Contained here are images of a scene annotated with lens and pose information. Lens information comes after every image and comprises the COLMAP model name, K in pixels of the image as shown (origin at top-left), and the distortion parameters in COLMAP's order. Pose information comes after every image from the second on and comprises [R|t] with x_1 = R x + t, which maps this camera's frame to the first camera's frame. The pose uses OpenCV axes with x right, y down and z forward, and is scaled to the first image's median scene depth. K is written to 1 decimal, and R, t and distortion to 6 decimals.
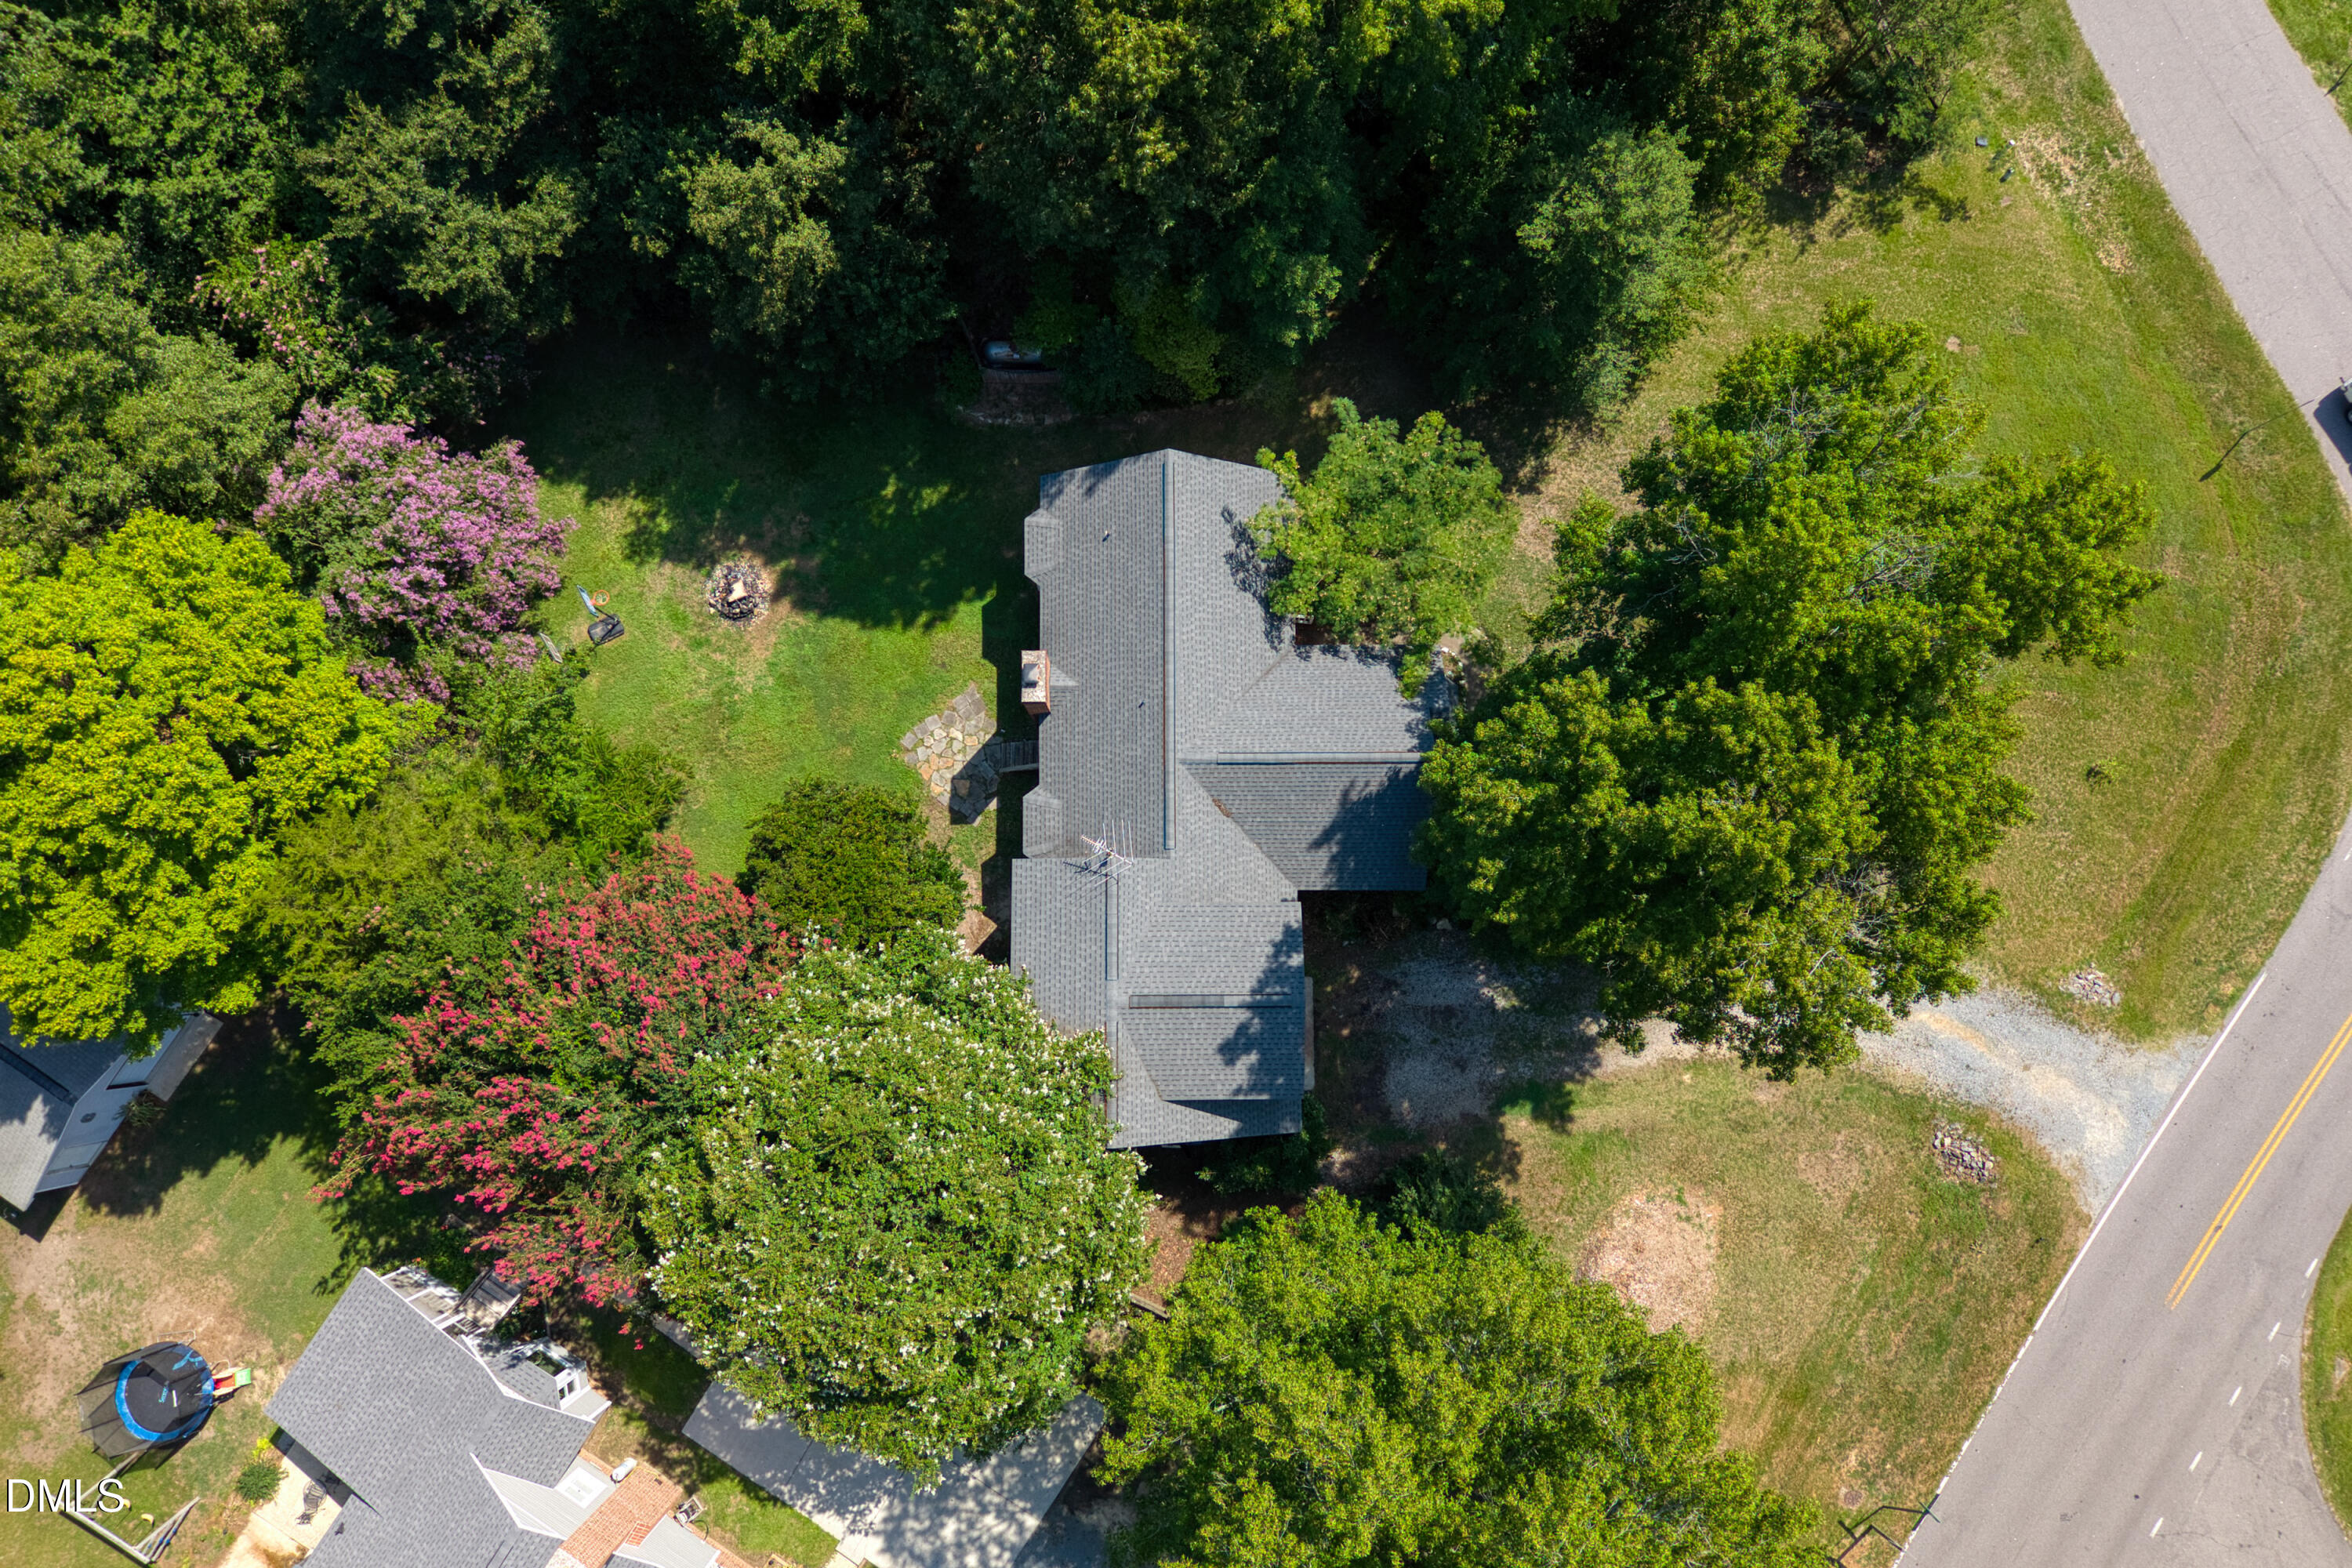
lens RADIAL K [[1576.1, 0, 1176.0], [0, 1576.1, 784.0], [0, 0, 1]] dist [0.001024, -0.001525]
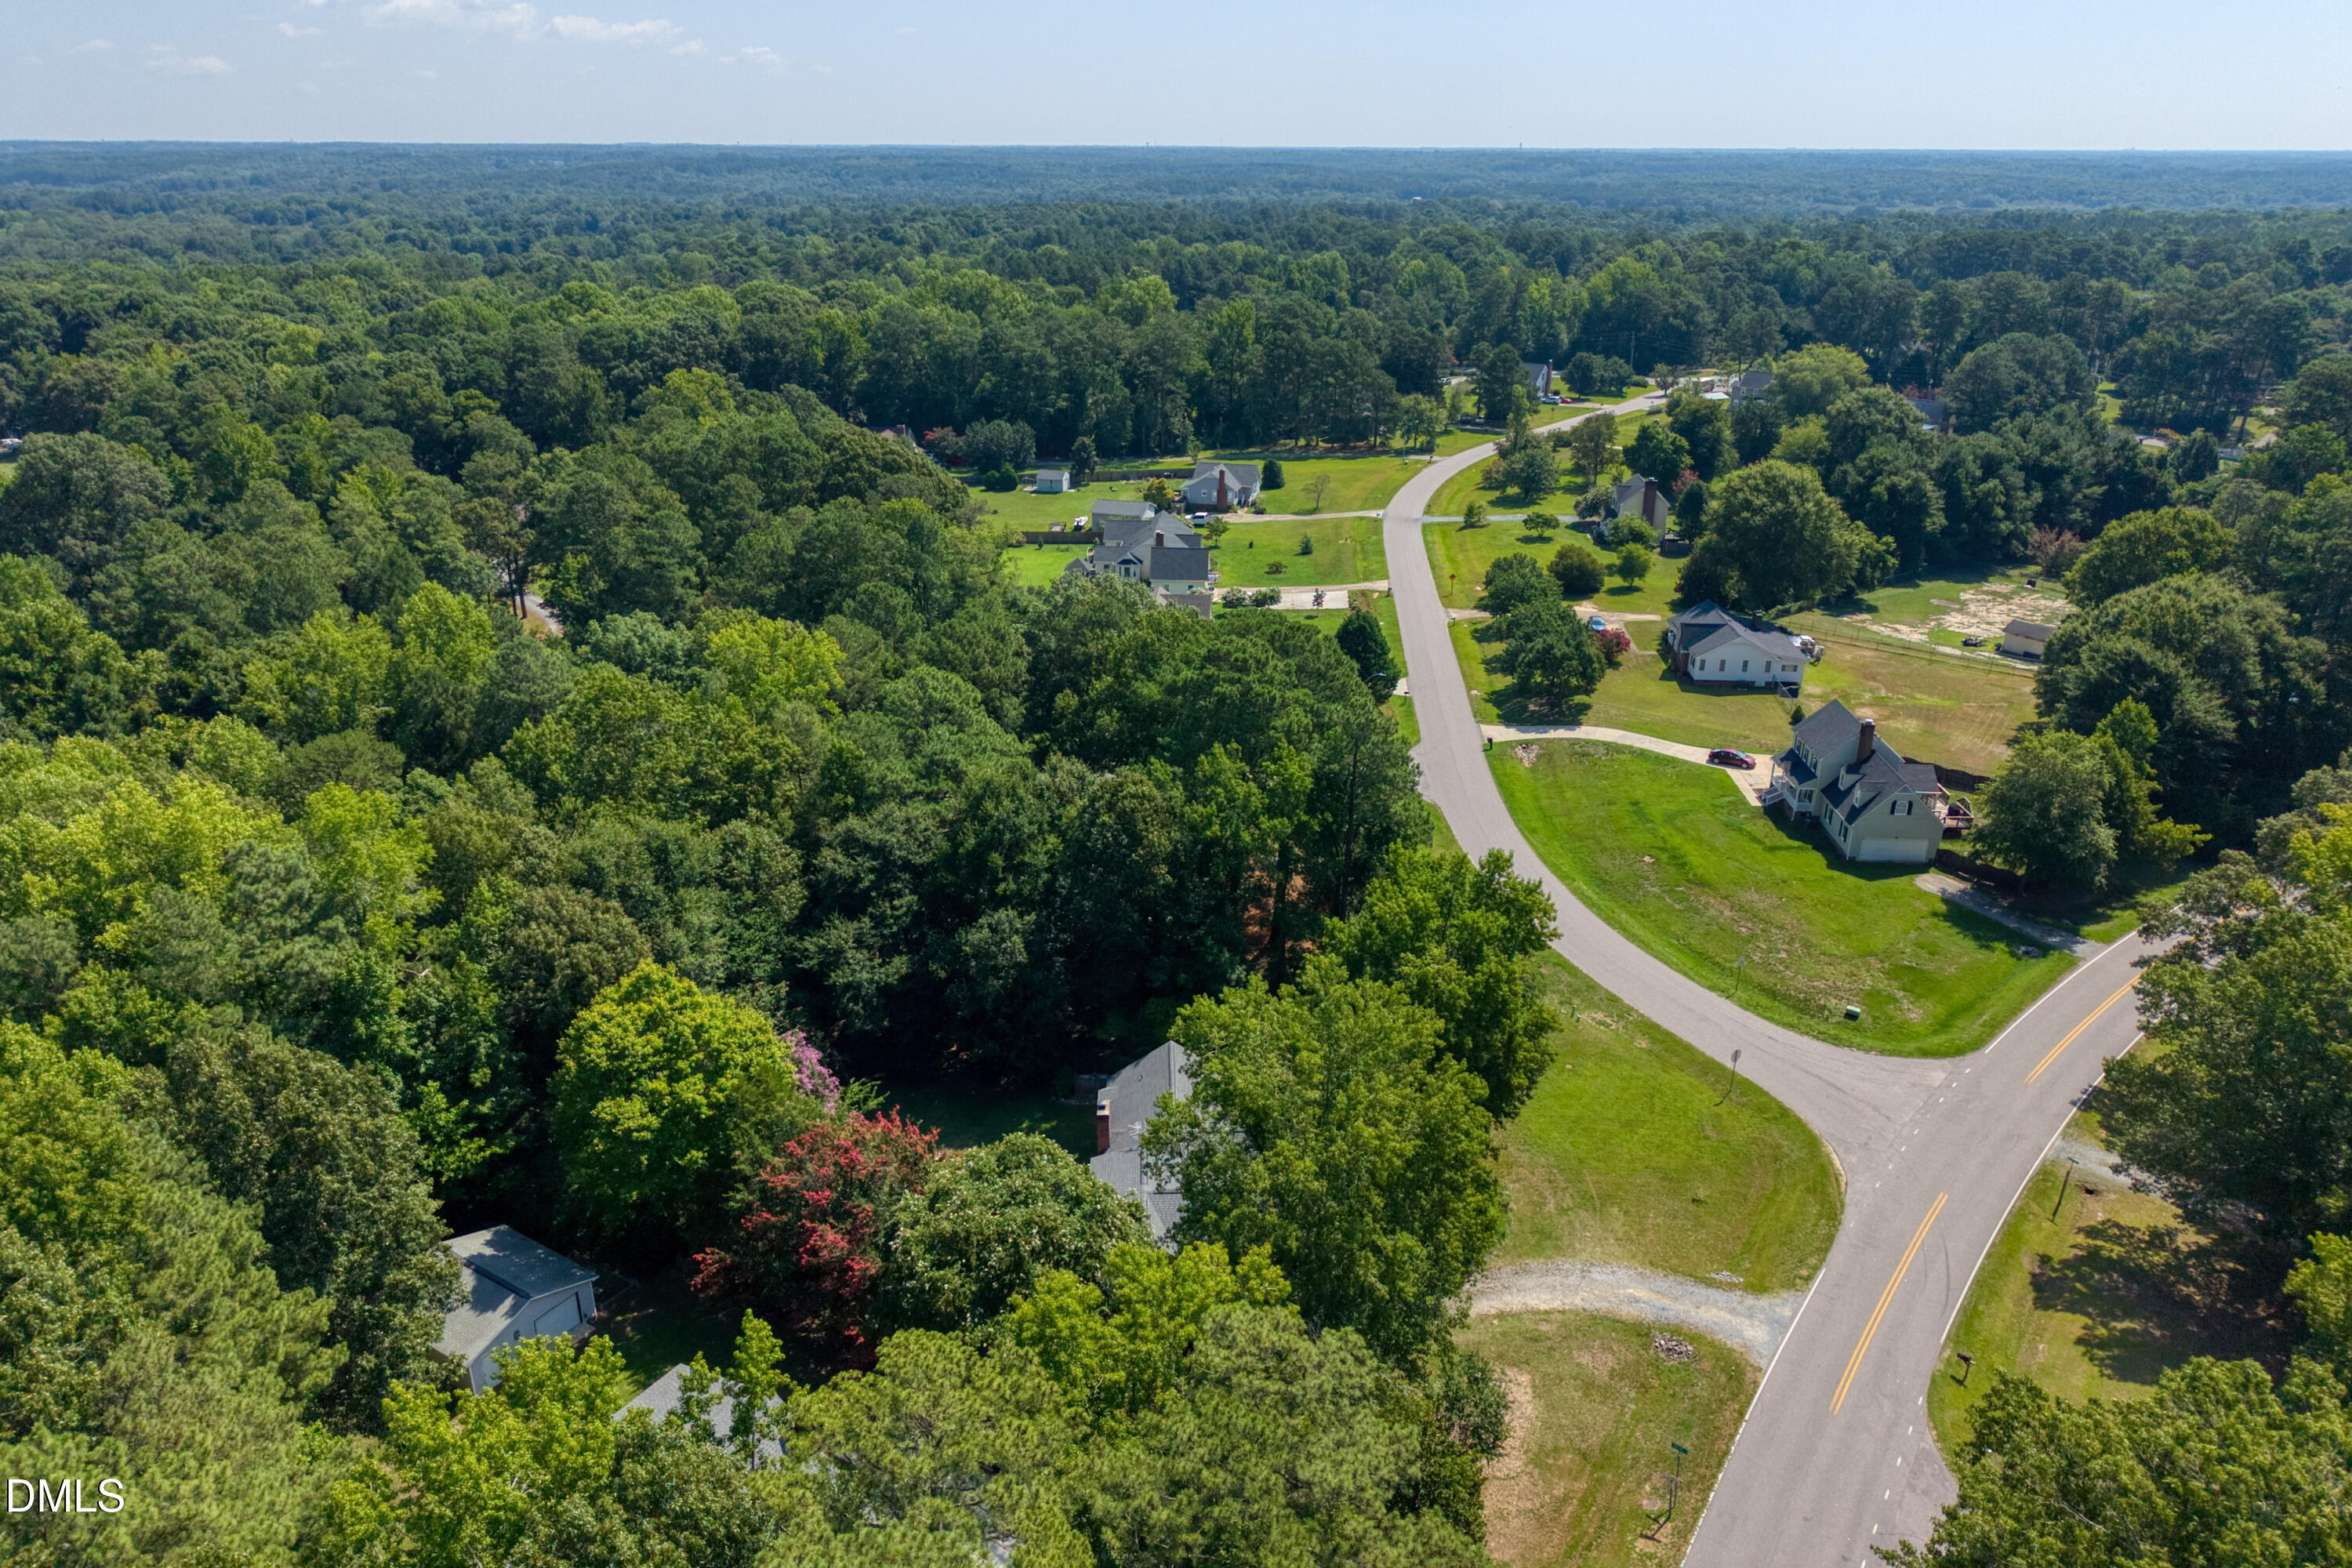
lens RADIAL K [[1576.1, 0, 1176.0], [0, 1576.1, 784.0], [0, 0, 1]] dist [0.001024, -0.001525]
pose [[0.999884, -0.014244, 0.005431, -0.004654], [0.011395, 0.461734, -0.886945, 1.402162], [0.010126, 0.886904, 0.461842, -0.250894]]
